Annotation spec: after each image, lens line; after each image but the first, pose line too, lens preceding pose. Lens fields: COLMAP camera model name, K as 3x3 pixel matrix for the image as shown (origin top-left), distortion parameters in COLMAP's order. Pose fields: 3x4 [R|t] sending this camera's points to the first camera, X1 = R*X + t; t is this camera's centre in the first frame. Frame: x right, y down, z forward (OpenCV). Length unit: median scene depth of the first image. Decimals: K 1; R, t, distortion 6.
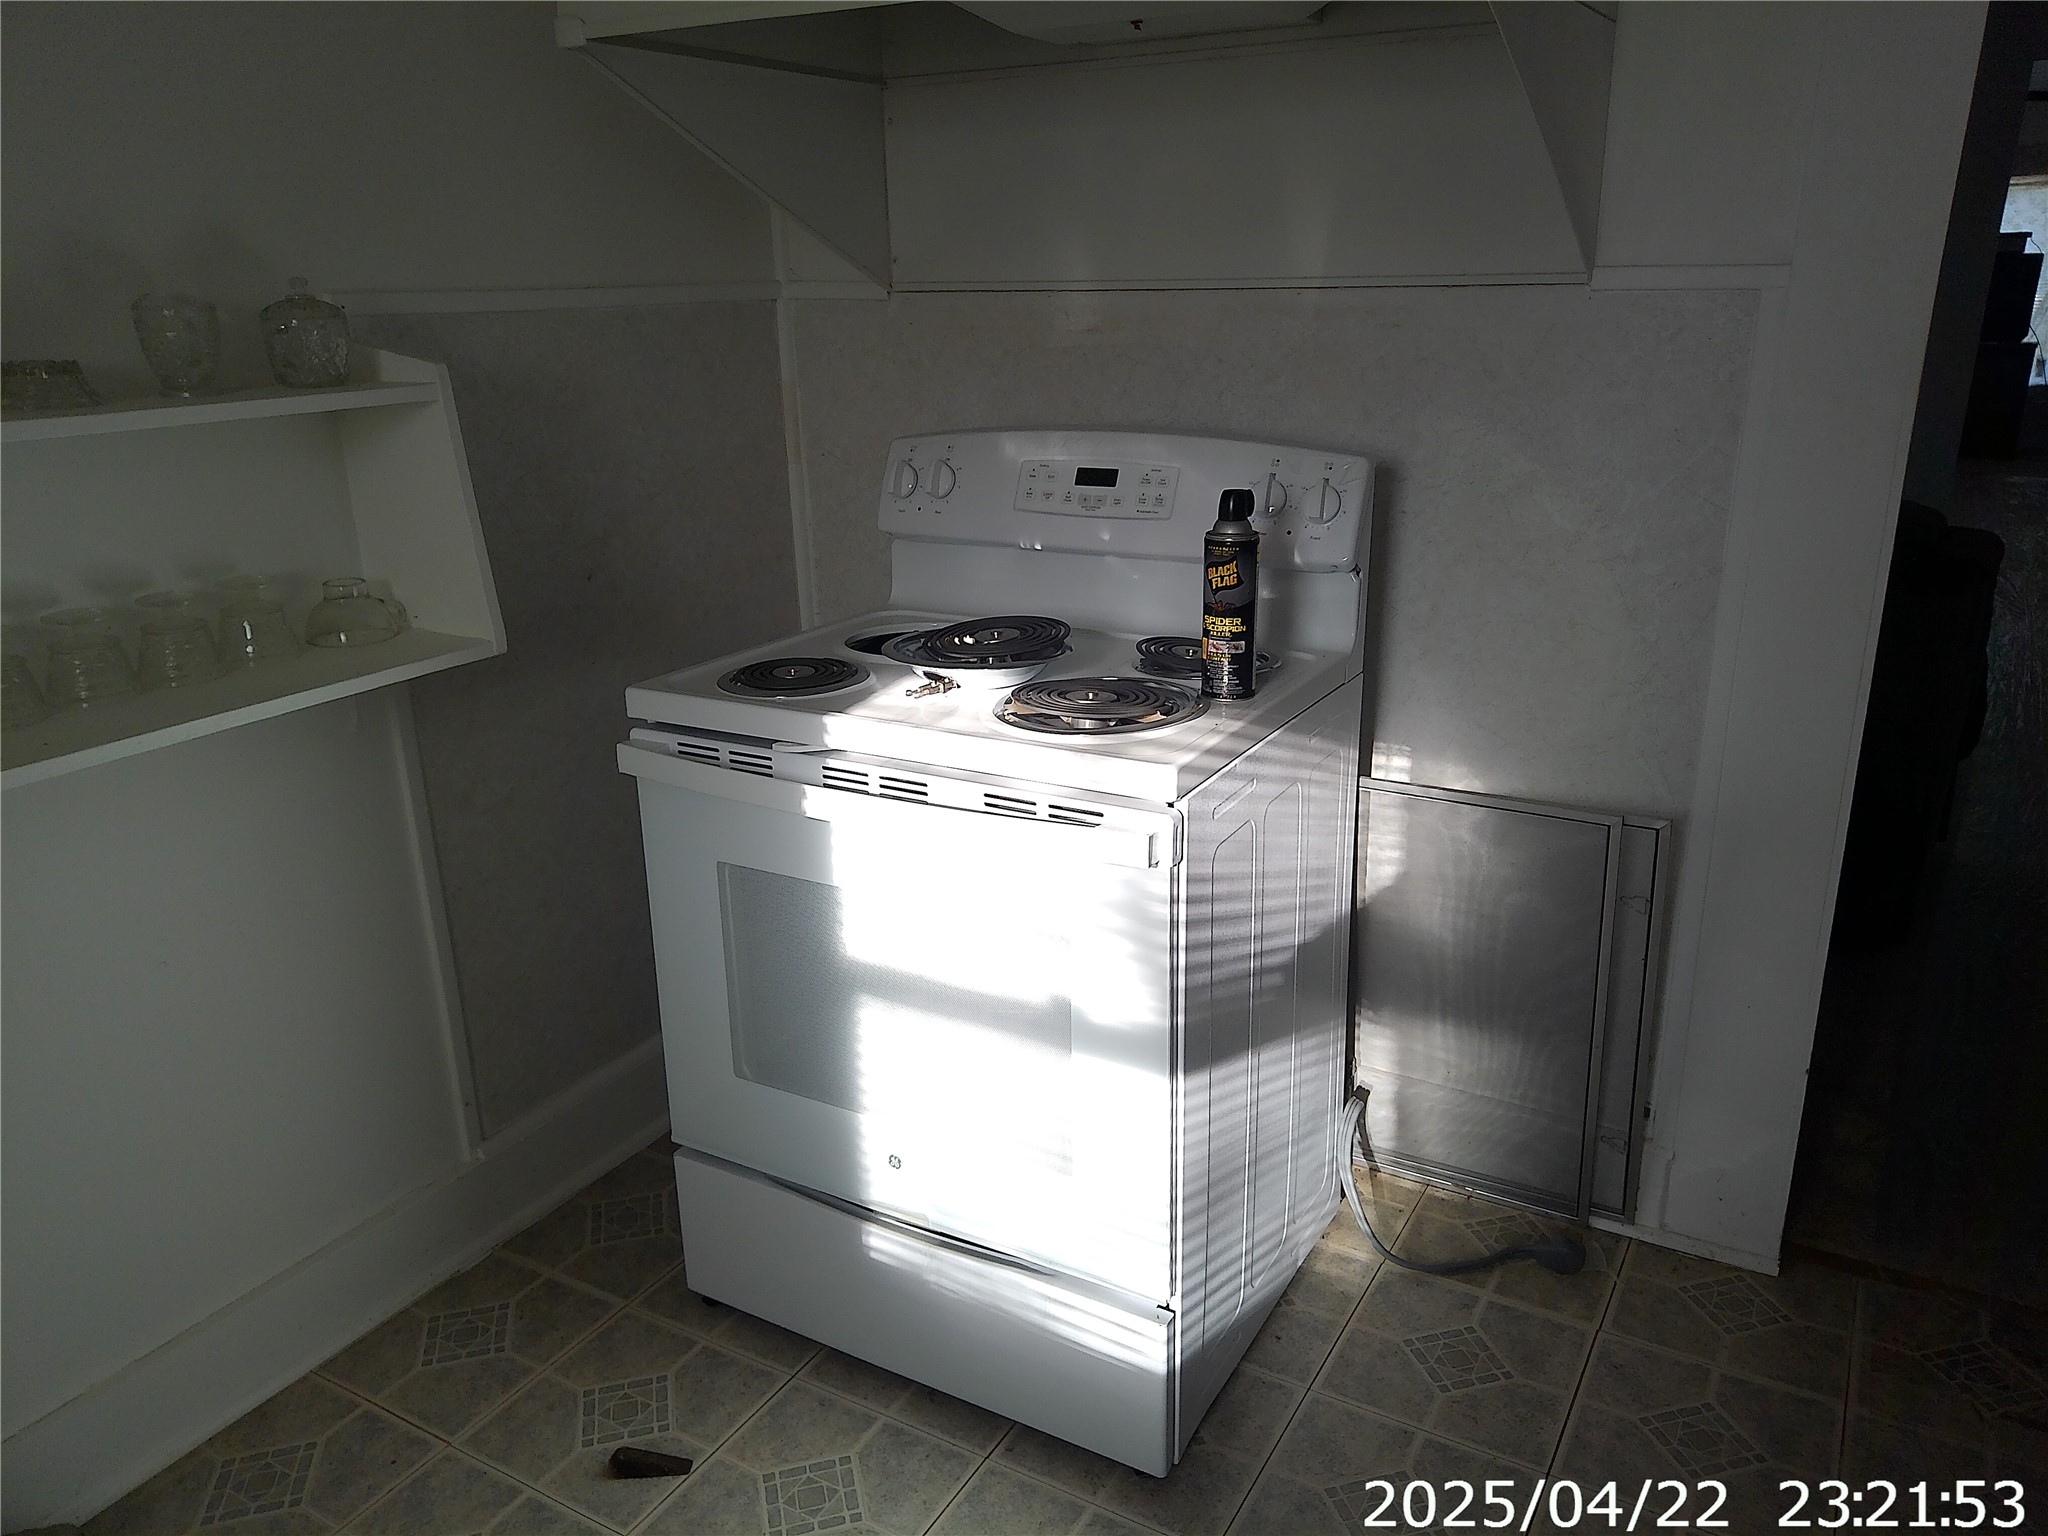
lens RADIAL K [[1538.7, 0, 1024.0], [0, 1538.7, 768.0], [0, 0, 1]] dist [0.032661, -0.005923]
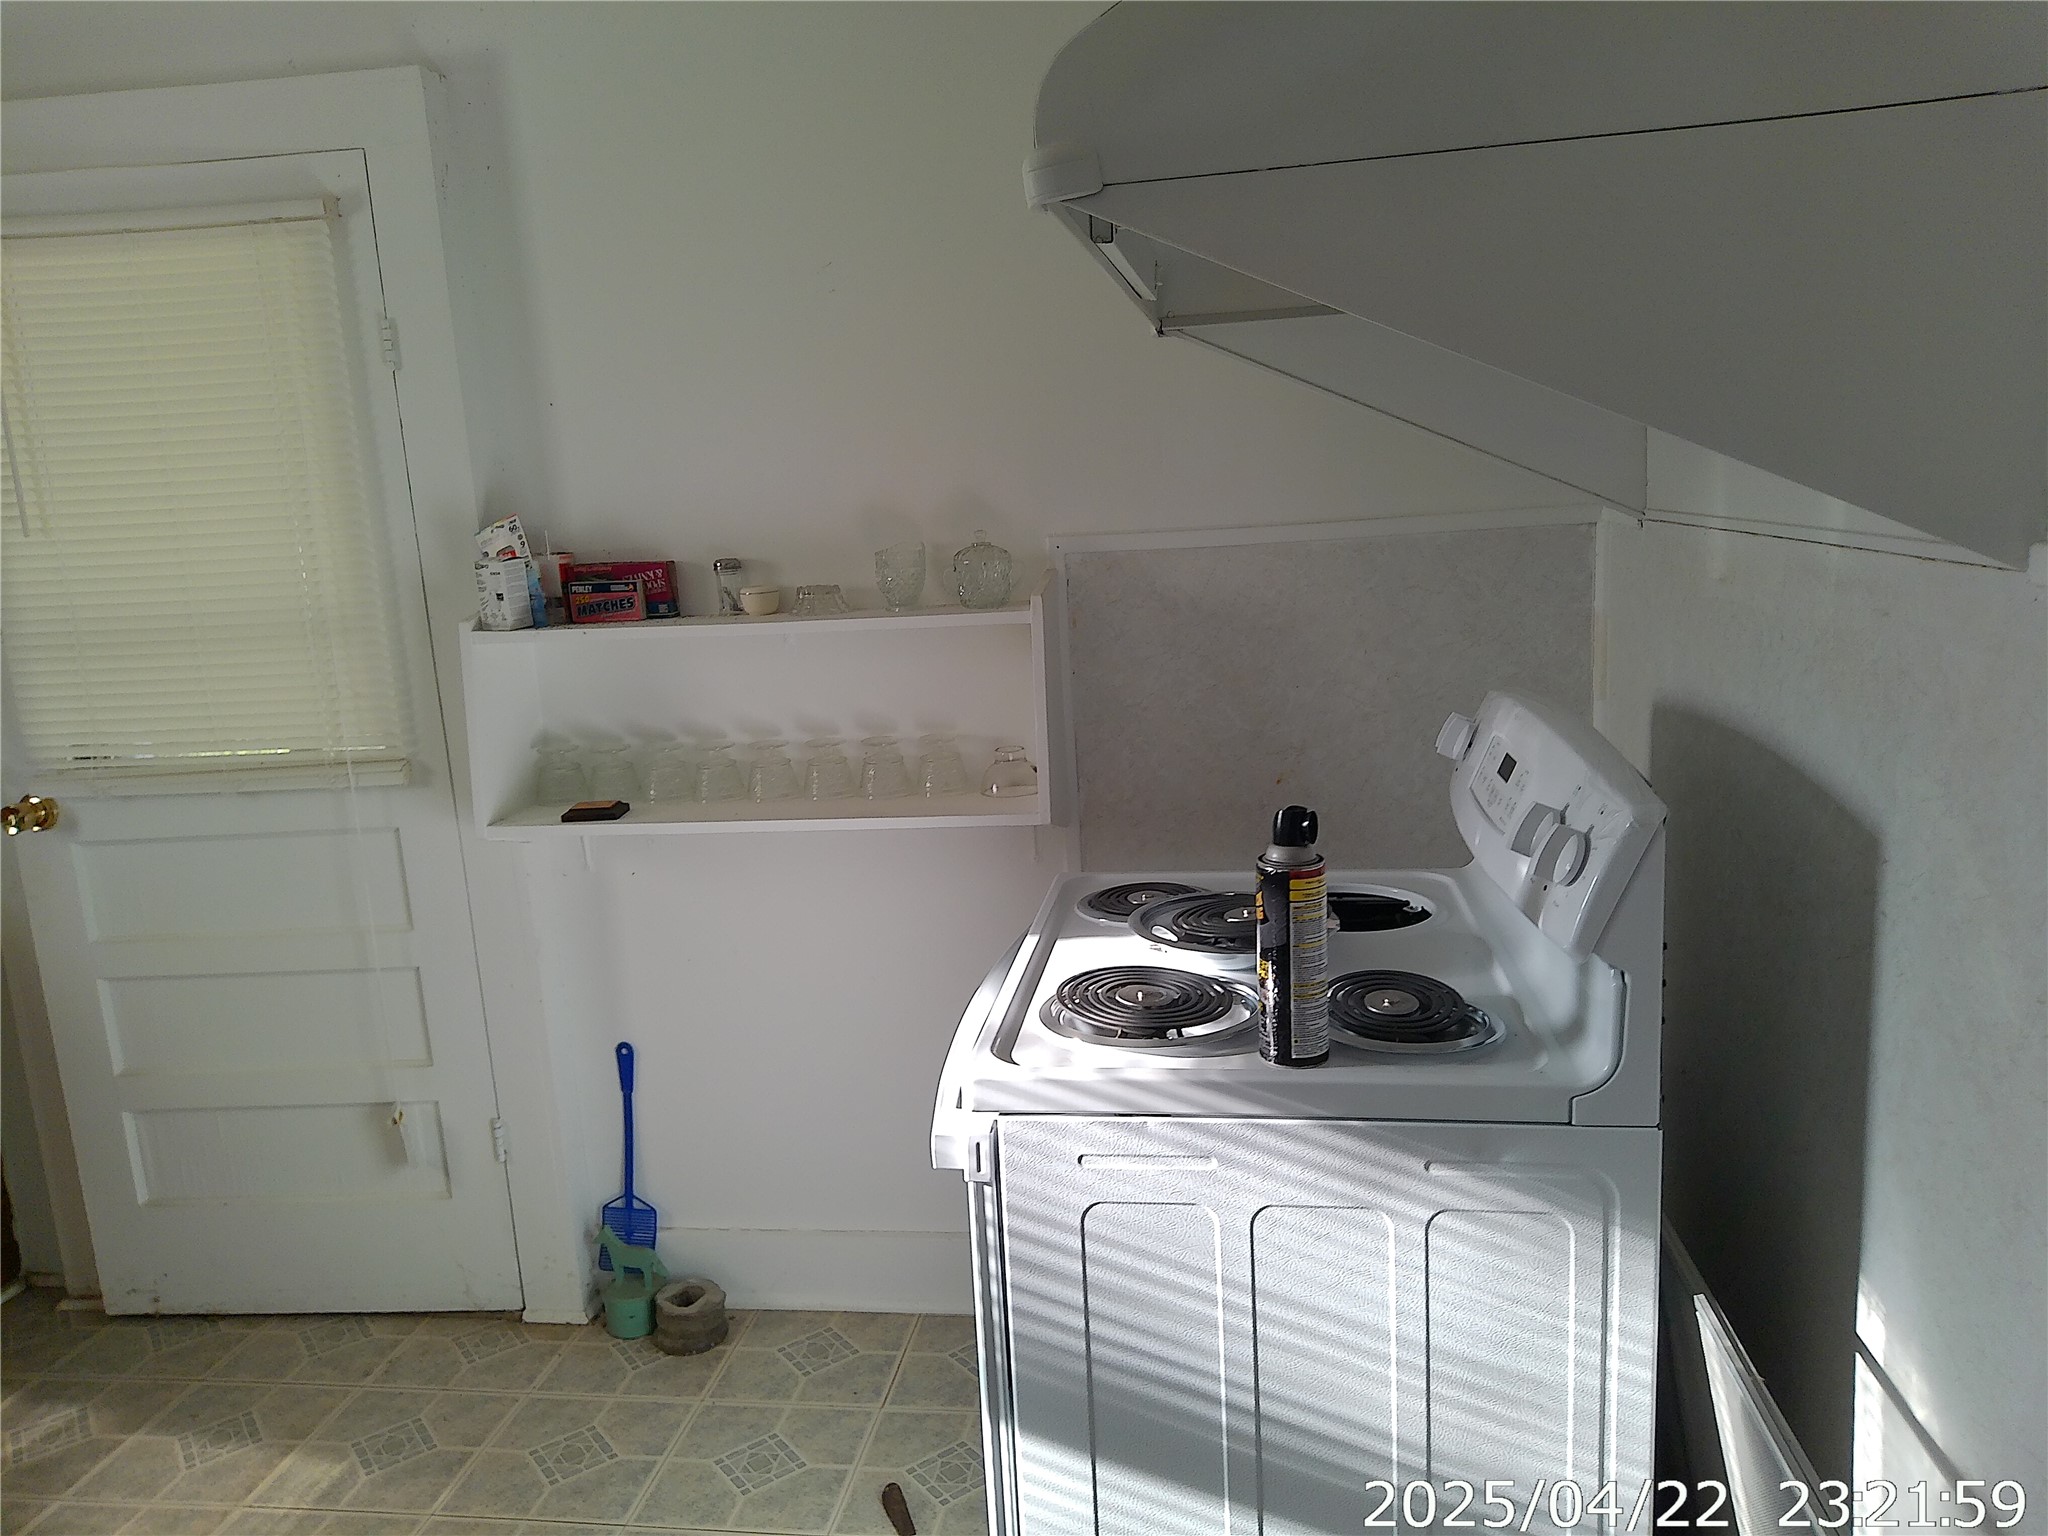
lens RADIAL K [[1465.6, 0, 1024.0], [0, 1465.6, 768.0], [0, 0, 1]] dist [0.083112, -0.132512]
pose [[0.373694, 0.166733, -0.912443, 0.714761], [-0.239031, 0.967797, 0.078952, -0.206954], [0.896224, 0.188599, 0.401514, 0.512643]]
